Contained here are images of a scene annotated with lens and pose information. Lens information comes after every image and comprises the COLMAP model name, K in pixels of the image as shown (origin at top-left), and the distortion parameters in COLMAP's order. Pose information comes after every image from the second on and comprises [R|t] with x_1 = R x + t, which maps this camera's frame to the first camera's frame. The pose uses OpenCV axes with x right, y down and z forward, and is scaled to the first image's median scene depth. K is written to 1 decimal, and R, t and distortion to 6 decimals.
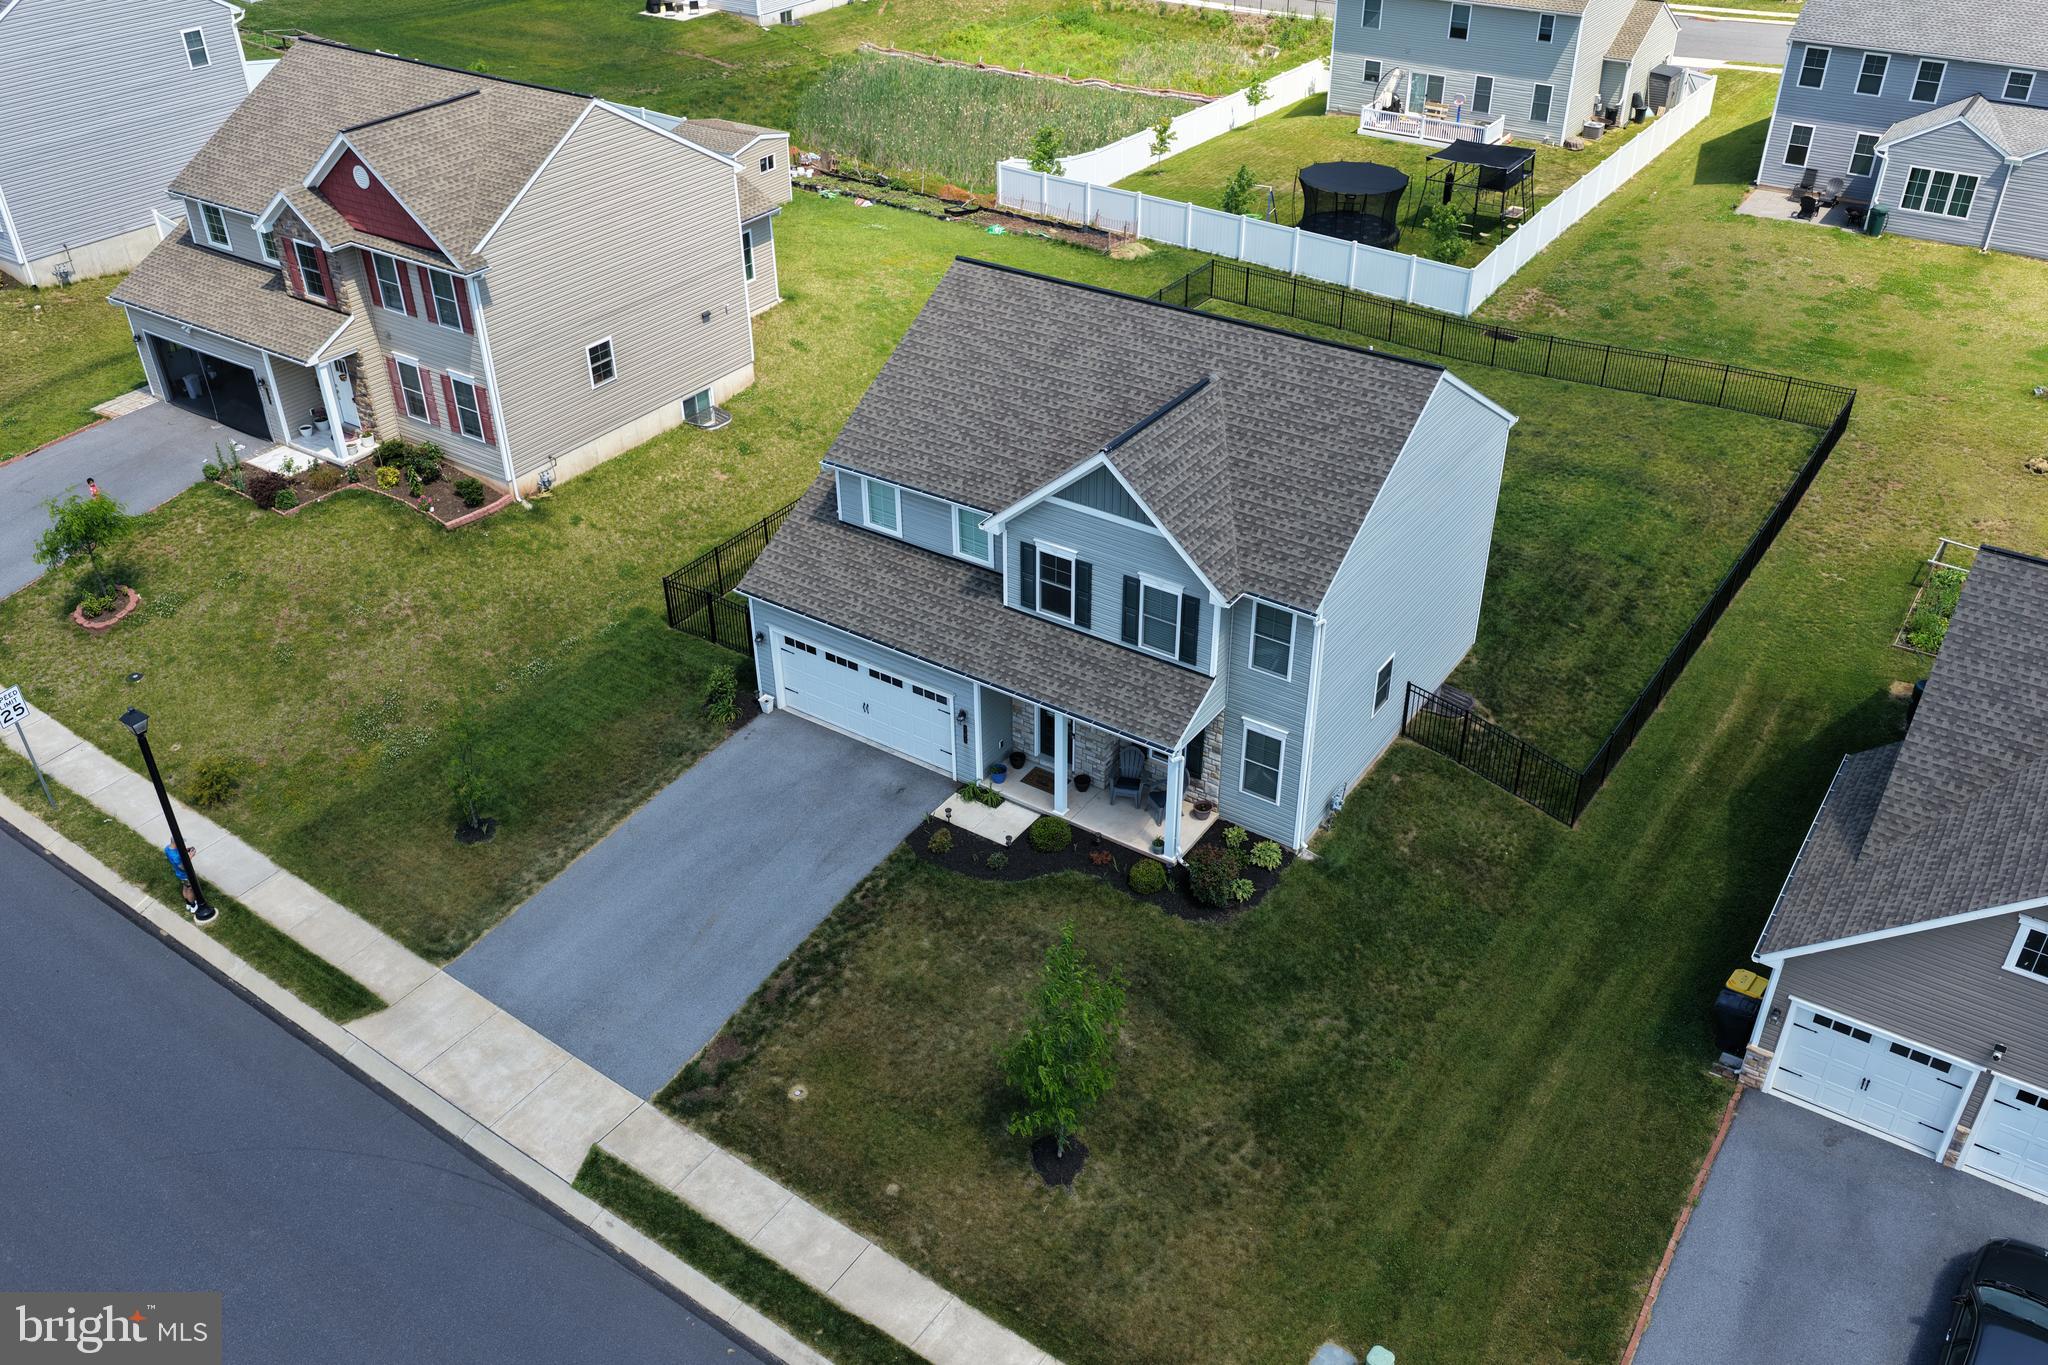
lens RADIAL K [[1706.8, 0, 1033.9], [0, 1706.8, 694.2], [0, 0, 1]] dist [-0.015913, 0.040561]
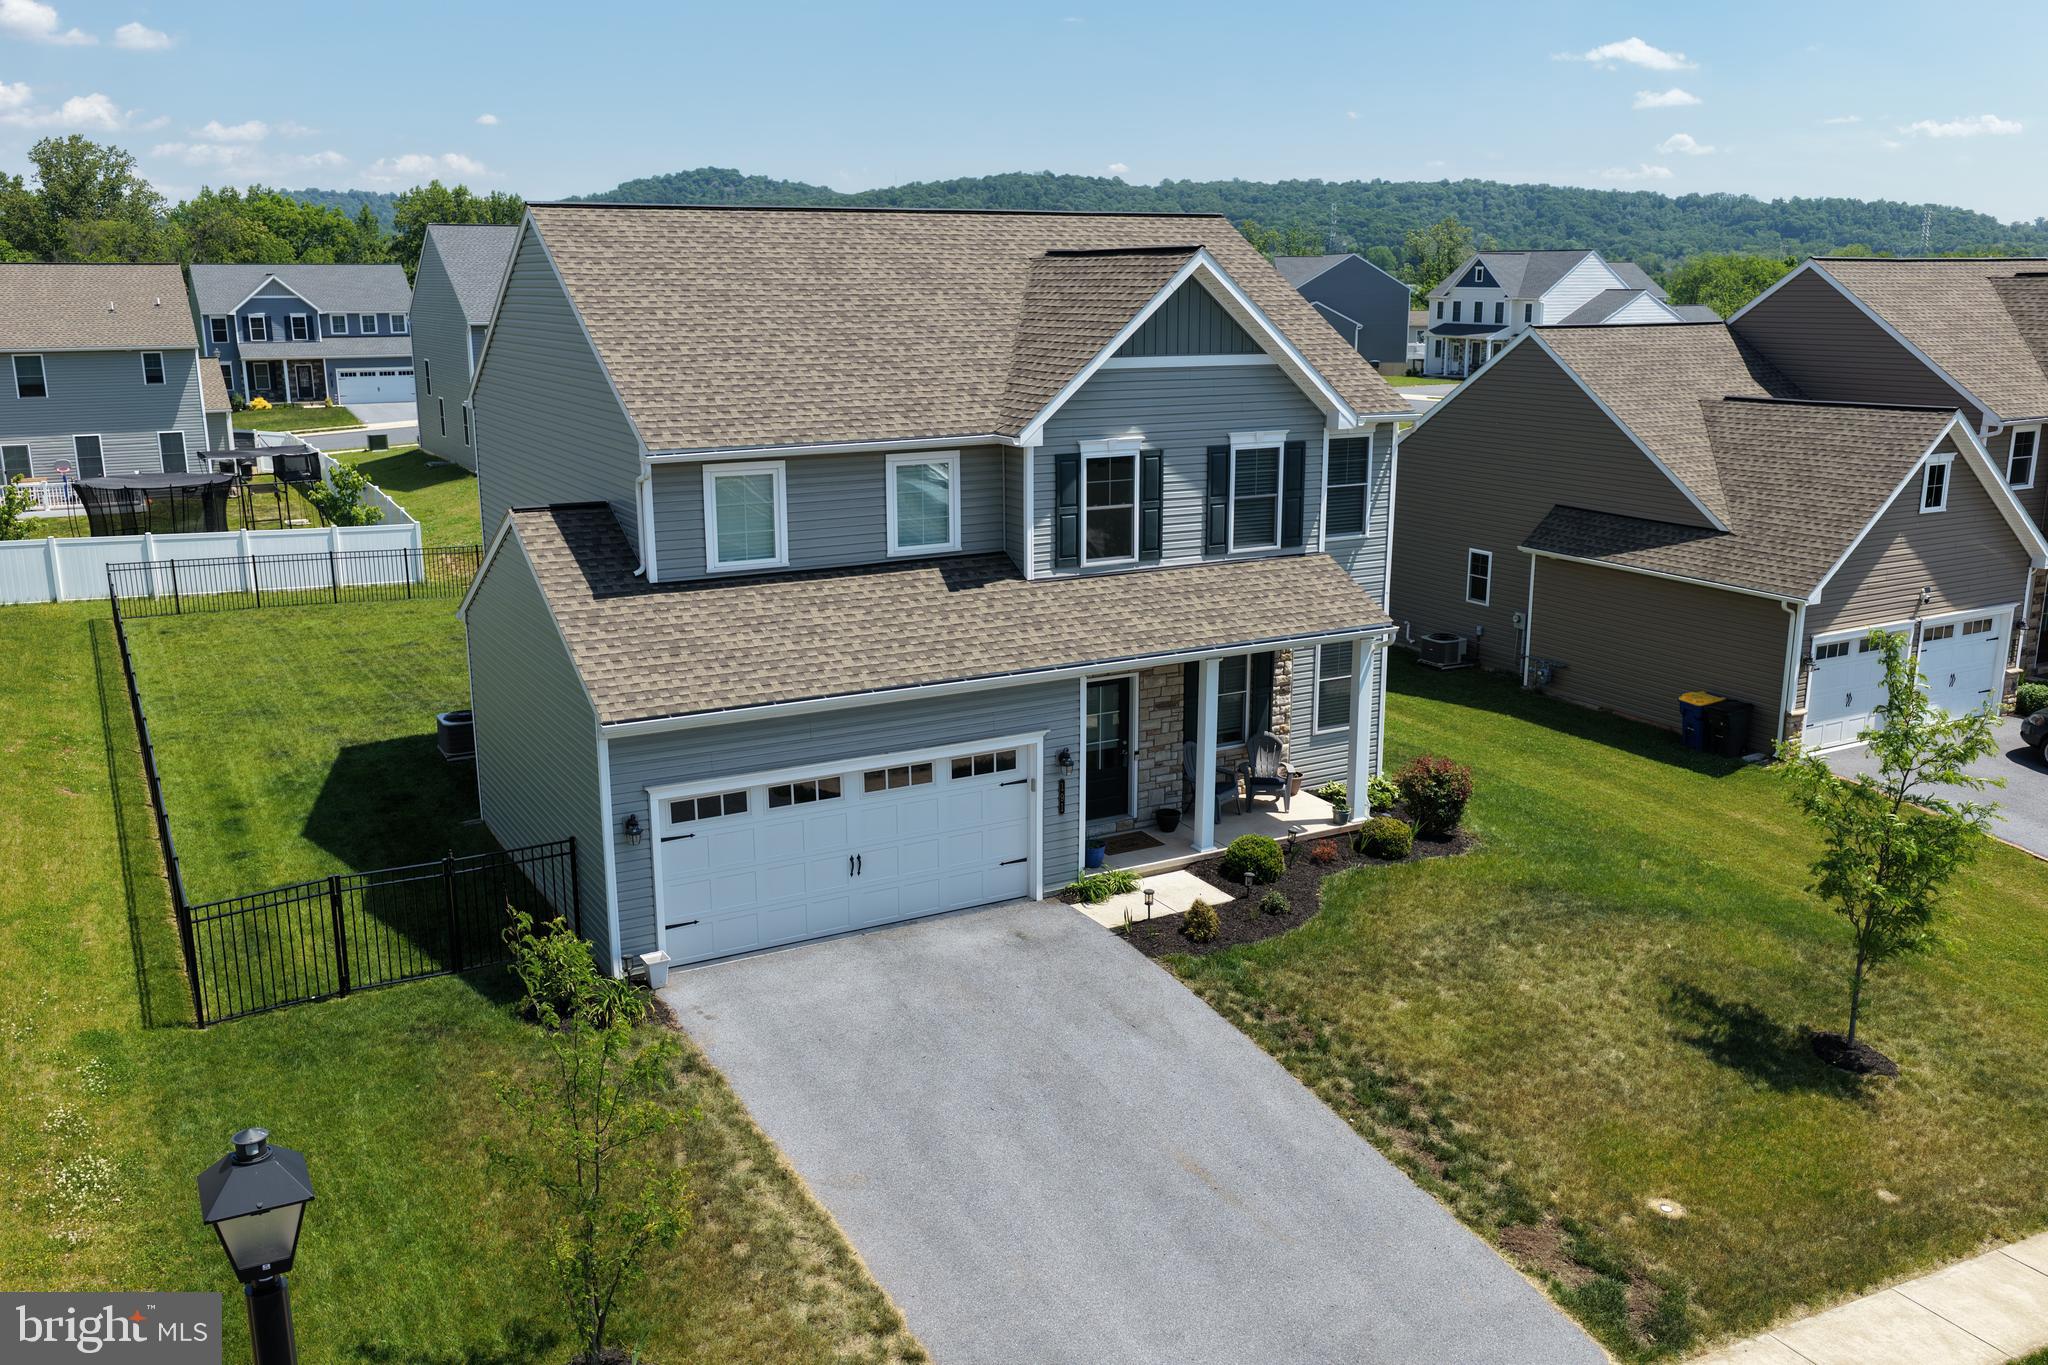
lens RADIAL K [[1706.8, 0, 1033.9], [0, 1706.8, 694.2], [0, 0, 1]] dist [-0.015913, 0.040561]
pose [[0.448533, -0.207196, 0.869418, -0.529419], [0.496129, 0.866844, -0.049370, 0.015590], [-0.743421, 0.453488, 0.491604, 0.645113]]
